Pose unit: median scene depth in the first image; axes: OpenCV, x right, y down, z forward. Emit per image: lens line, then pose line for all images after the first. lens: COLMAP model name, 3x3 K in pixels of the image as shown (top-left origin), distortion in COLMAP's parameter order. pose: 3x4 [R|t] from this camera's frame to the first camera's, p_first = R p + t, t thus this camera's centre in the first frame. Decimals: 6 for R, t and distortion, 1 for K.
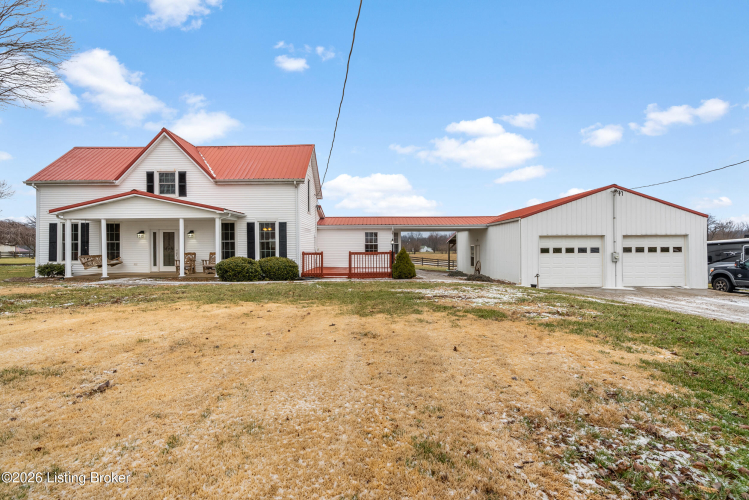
lens RADIAL K [[346.3, 0, 374.5], [0, 346.3, 250.0], [0, 0, 1]] dist [0.026806, 0.000121]
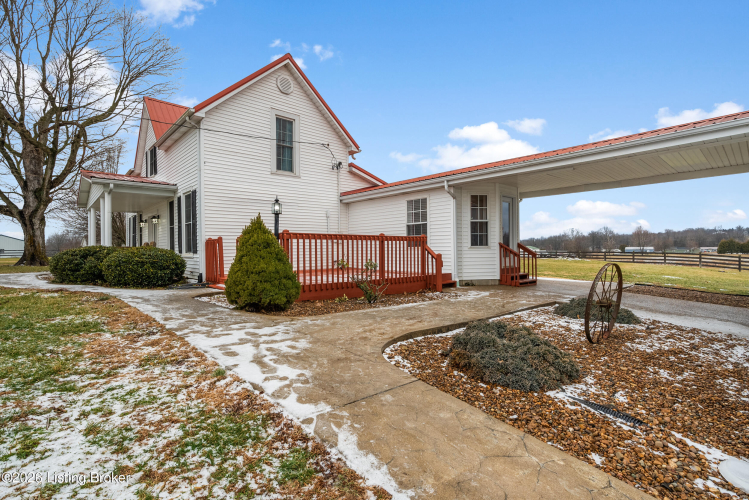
lens RADIAL K [[346.3, 0, 374.5], [0, 346.3, 250.0], [0, 0, 1]] dist [0.026806, 0.000121]
pose [[0.668726, 0.000691, -0.743508, 0.393888], [0.001646, 0.999996, 0.002409, 0.021962], [0.743507, -0.002835, 0.668722, 0.824947]]
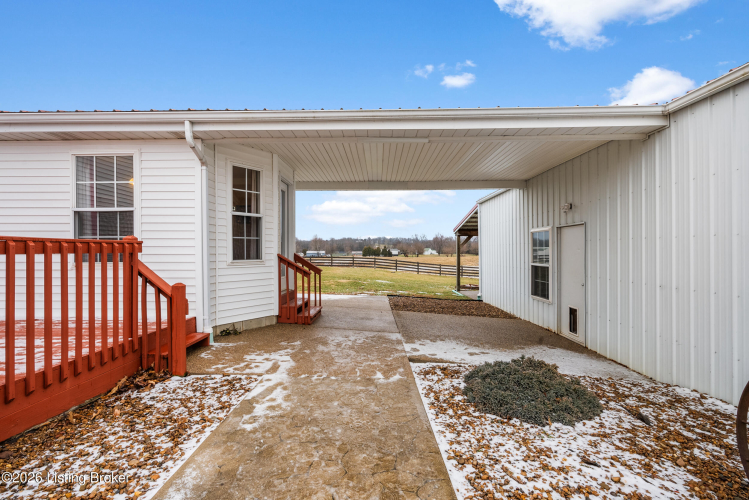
lens RADIAL K [[339.2, 0, 374.5], [0, 339.2, 250.0], [0, 0, 1]] dist [-0.000616, -0.000086]
pose [[0.999914, 0.002488, -0.012898, 0.204799], [-0.002573, 0.999975, -0.006576, 0.009484], [0.012881, 0.006608, 0.999895, 1.026160]]
